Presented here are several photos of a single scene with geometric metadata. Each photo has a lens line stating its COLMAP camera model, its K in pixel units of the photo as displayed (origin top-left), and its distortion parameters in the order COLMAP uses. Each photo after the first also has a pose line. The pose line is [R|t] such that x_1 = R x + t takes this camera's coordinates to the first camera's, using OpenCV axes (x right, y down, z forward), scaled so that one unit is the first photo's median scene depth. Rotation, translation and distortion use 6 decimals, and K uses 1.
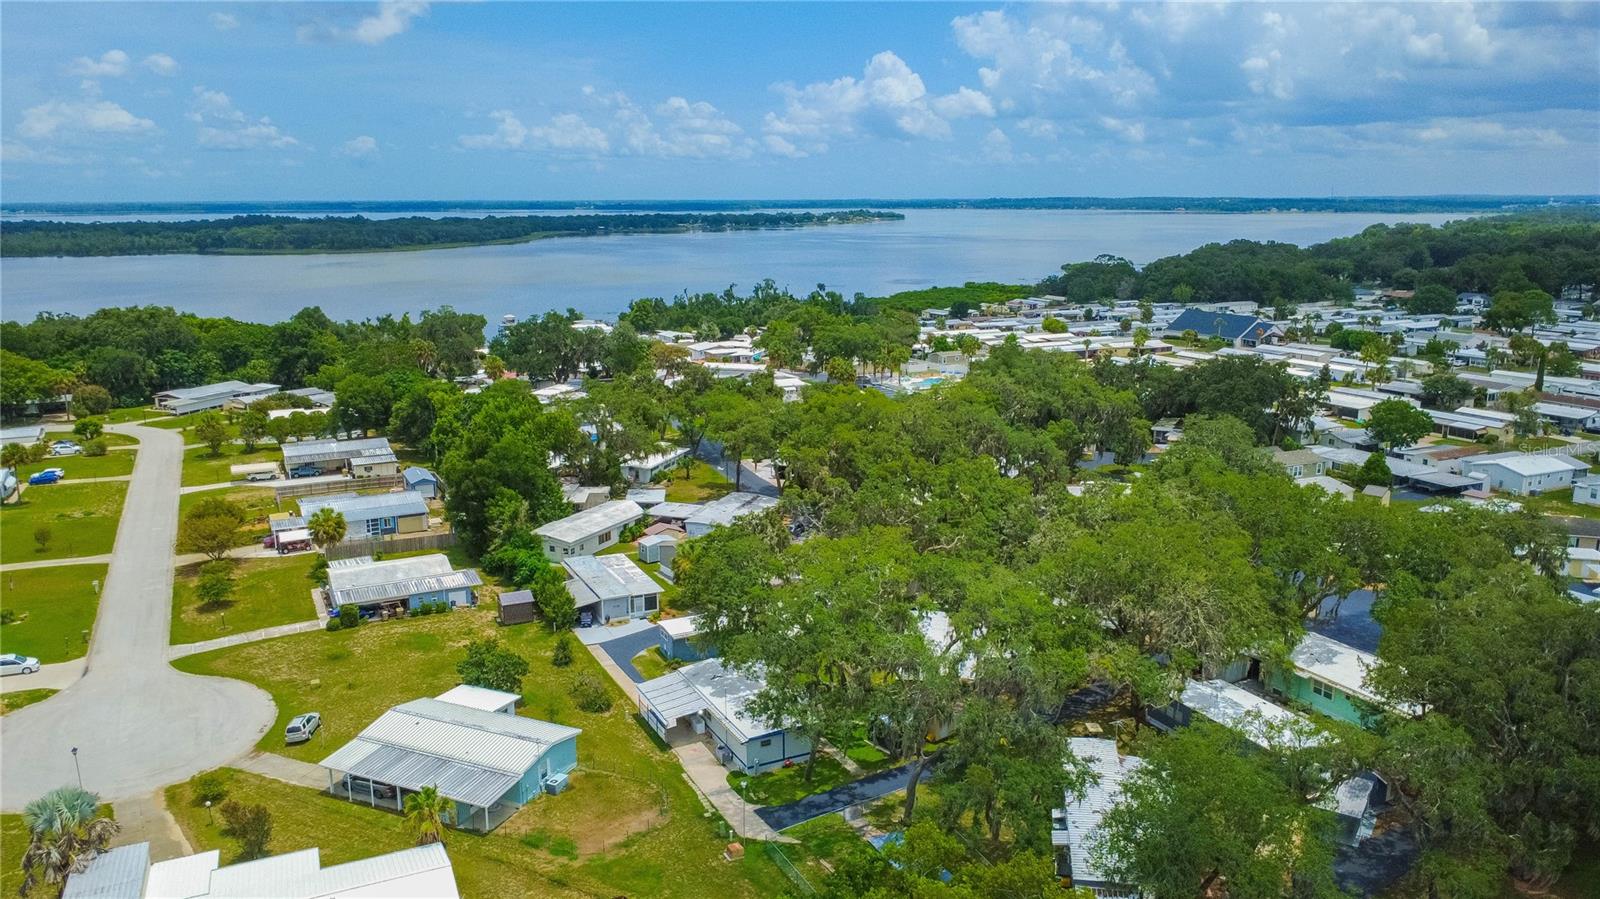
lens RADIAL K [[1162.6, 0, 801.2], [0, 1162.6, 450.2], [0, 0, 1]] dist [0.000155, -0.000201]
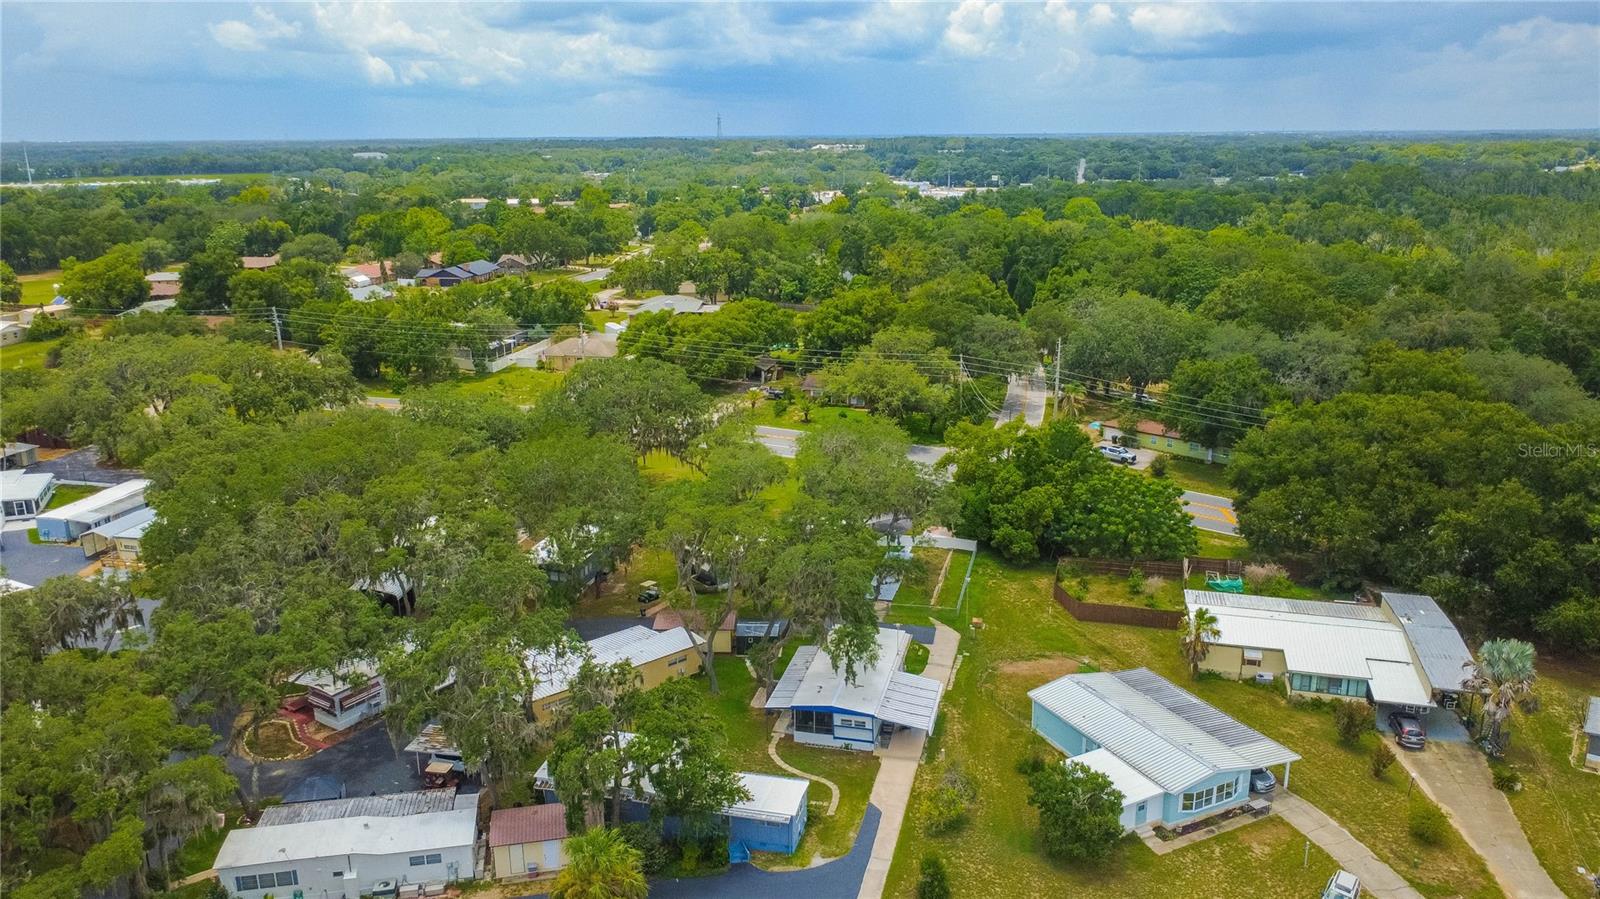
lens RADIAL K [[1162.6, 0, 801.2], [0, 1162.6, 450.2], [0, 0, 1]] dist [0.000155, -0.000201]
pose [[-0.762955, -0.160831, 0.626126, -0.382280], [0.148019, 0.899363, 0.411383, -0.227782], [-0.629278, 0.406545, -0.662367, 1.034586]]
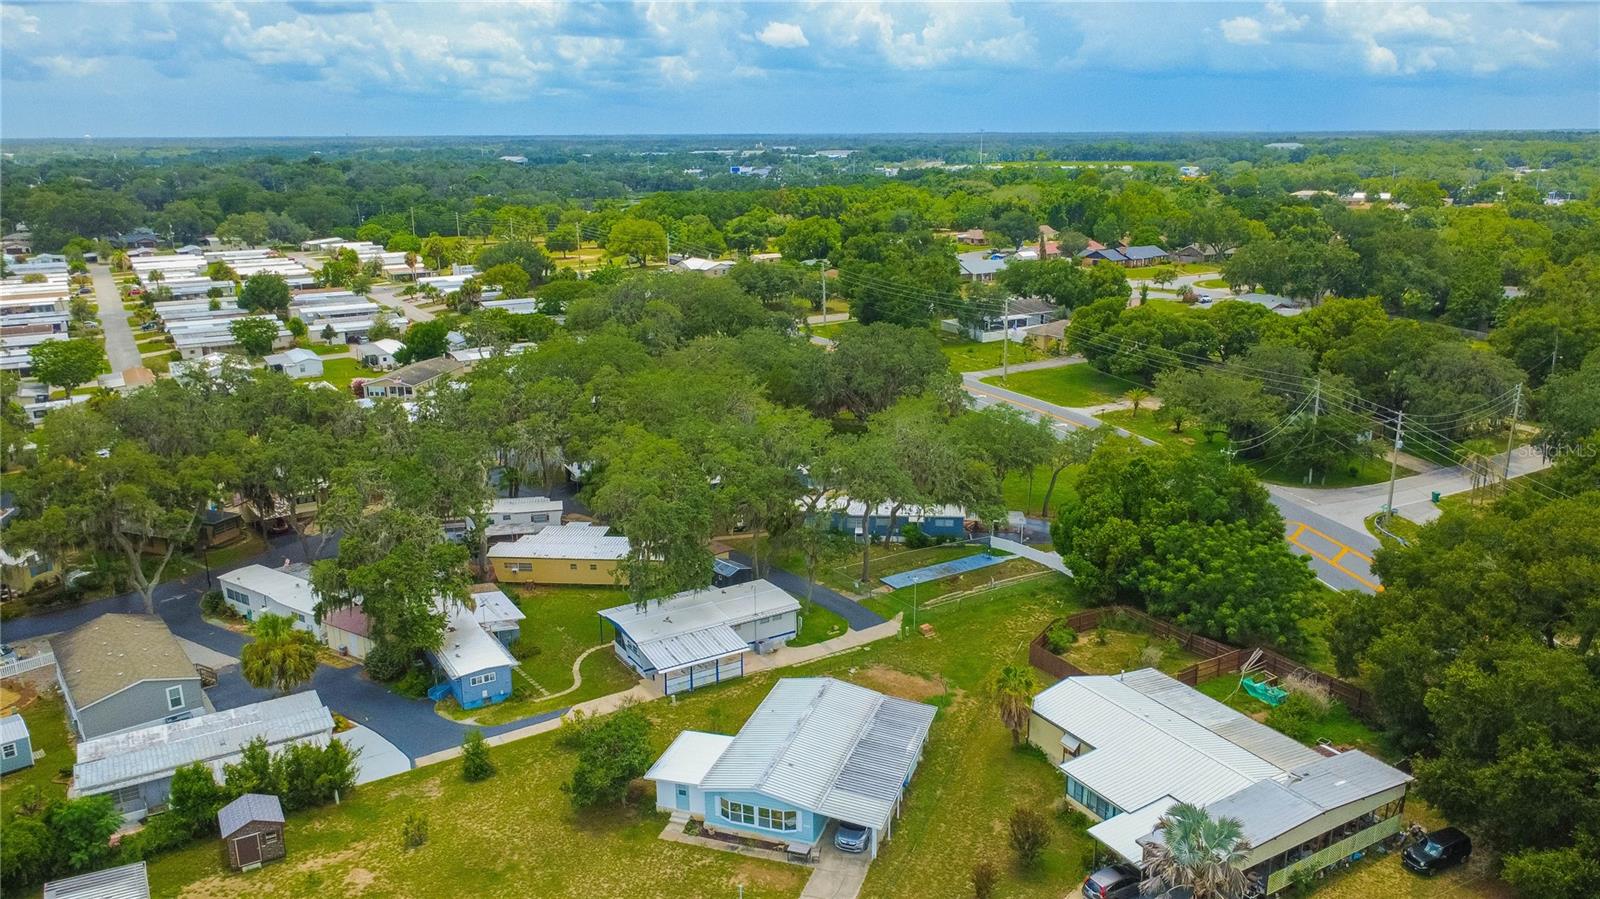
lens RADIAL K [[1162.6, 0, 801.2], [0, 1162.6, 450.2], [0, 0, 1]] dist [0.000155, -0.000201]
pose [[-0.092691, -0.258794, 0.961475, -0.644736], [0.217530, 0.937042, 0.273189, -0.114673], [-0.971642, 0.234472, -0.030560, 0.597166]]
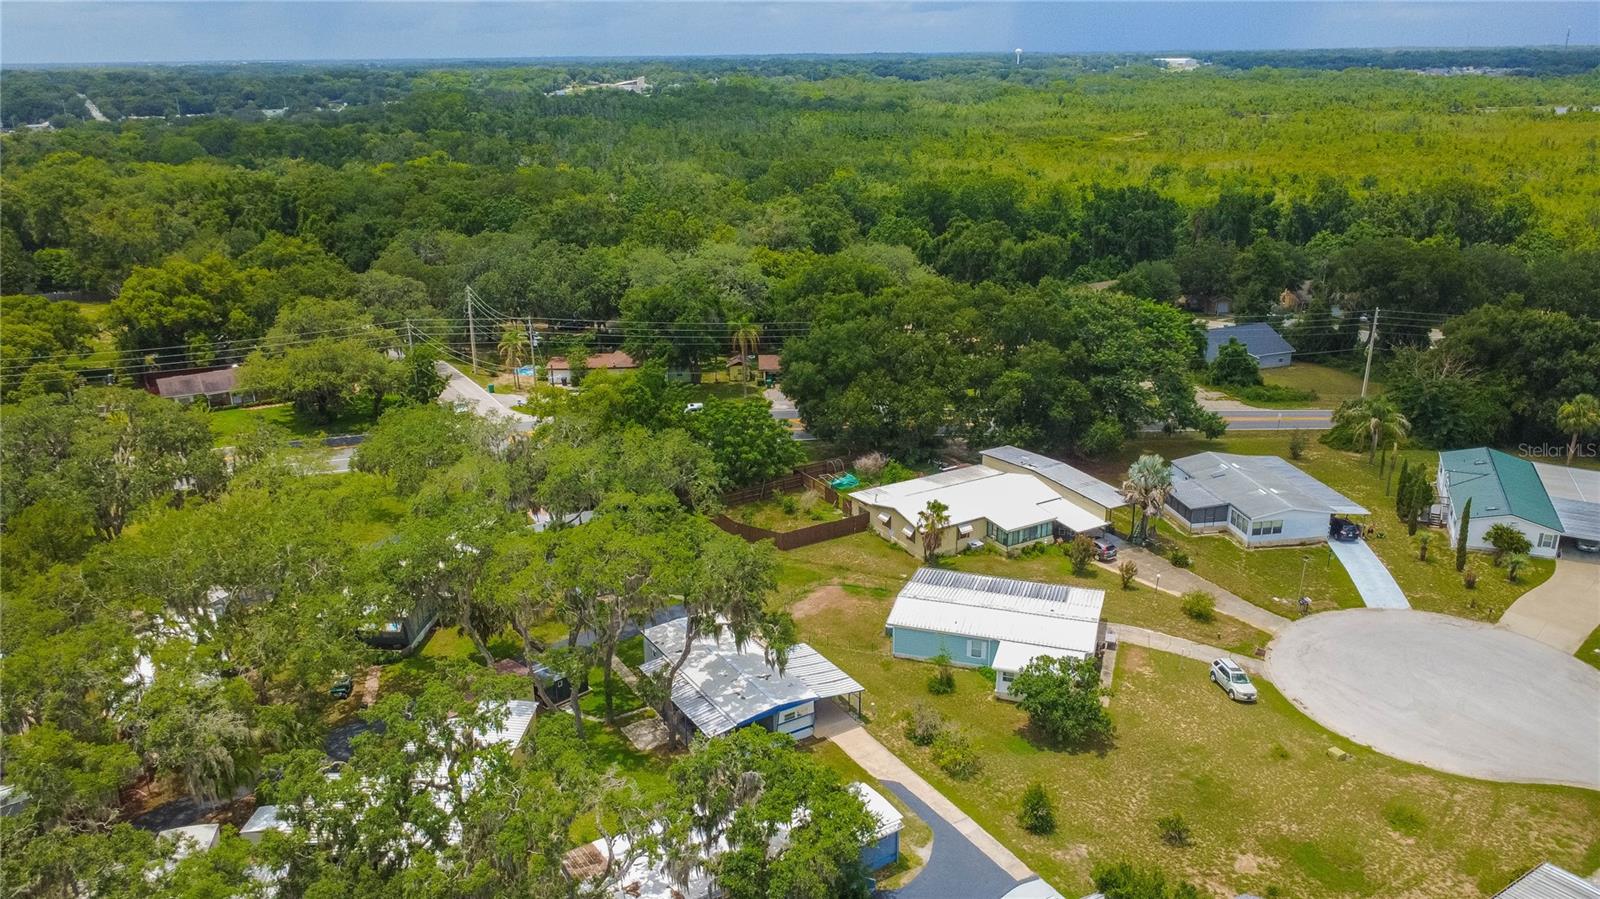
lens RADIAL K [[1162.6, 0, 801.2], [0, 1162.6, 450.2], [0, 0, 1]] dist [0.000155, -0.000201]
pose [[-0.995121, 0.044215, -0.088196, -0.022982], [-0.007803, 0.855881, 0.517114, -0.240169], [0.098349, 0.515280, -0.851360, 1.078651]]
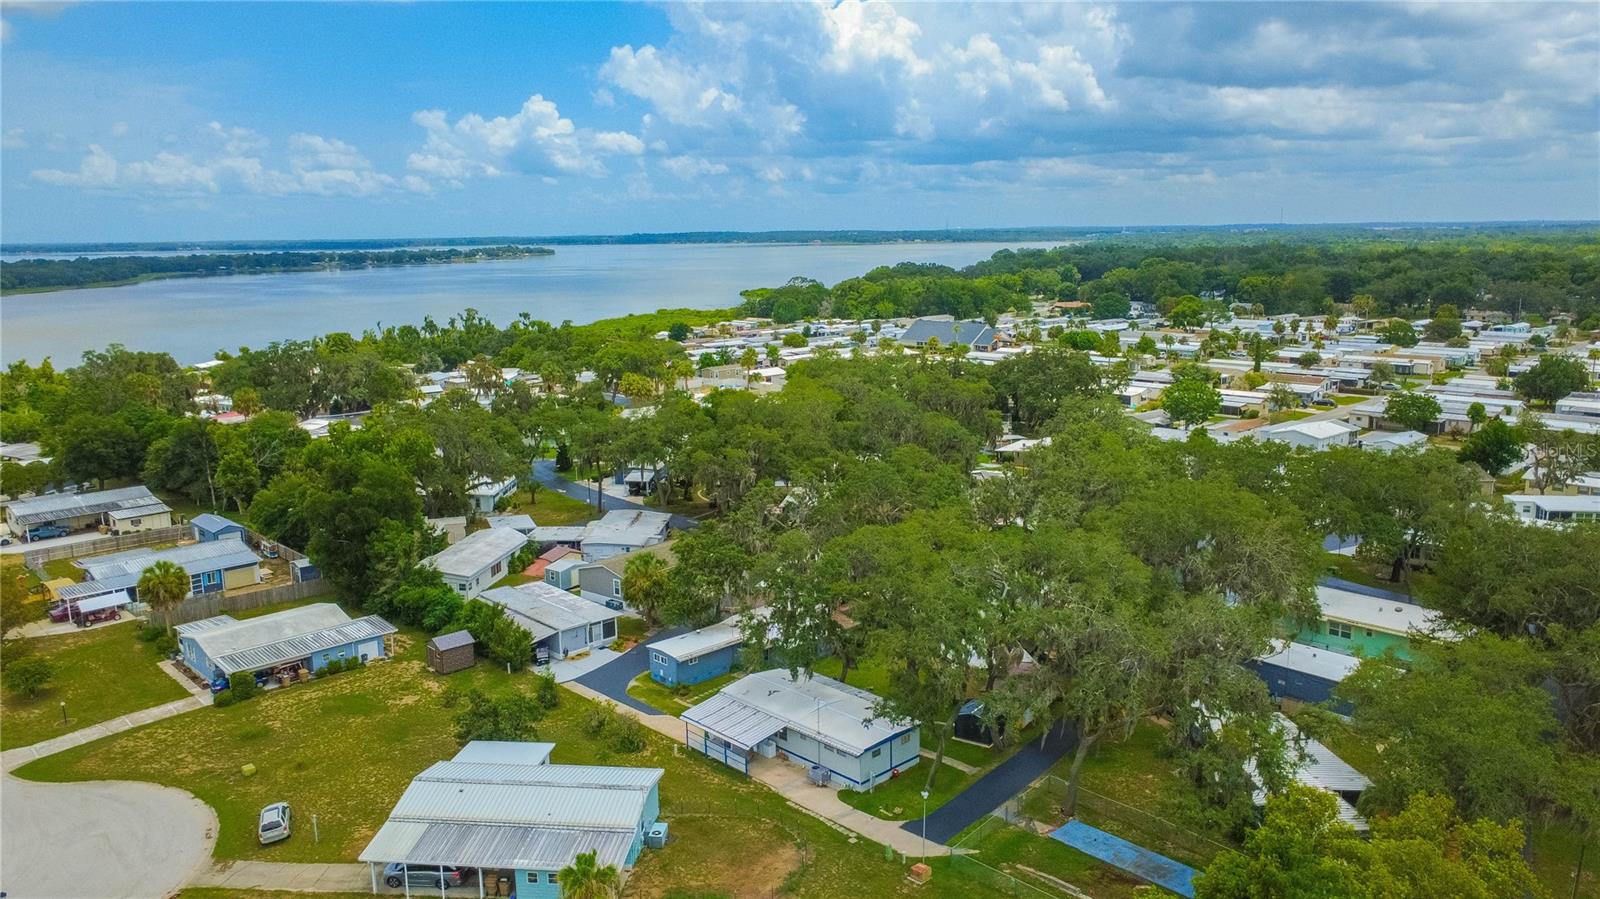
lens RADIAL K [[1162.6, 0, 801.2], [0, 1162.6, 450.2], [0, 0, 1]] dist [0.000155, -0.000201]
pose [[0.954436, -0.065187, 0.291208, -0.200019], [0.074005, 0.997070, -0.019357, 0.020085], [-0.289093, 0.040026, 0.956464, 0.093142]]
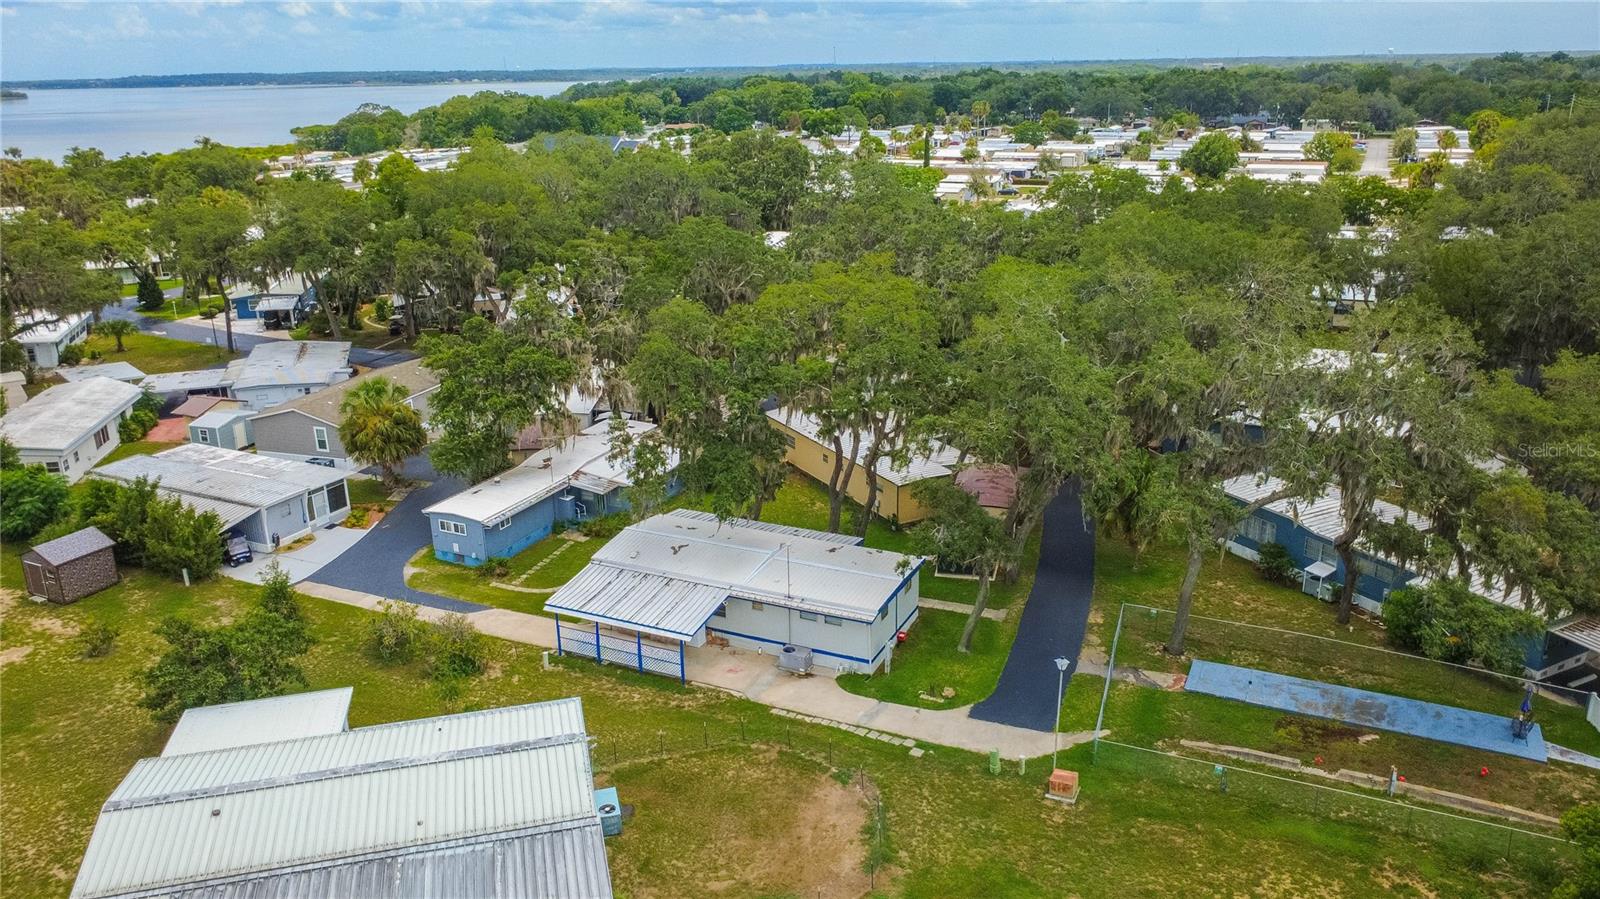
lens RADIAL K [[1162.6, 0, 801.2], [0, 1162.6, 450.2], [0, 0, 1]] dist [0.000155, -0.000201]
pose [[0.785944, -0.203813, 0.583740, -0.235042], [0.145748, 0.978573, 0.145435, 0.049043], [-0.600874, -0.029225, 0.798810, 0.339511]]
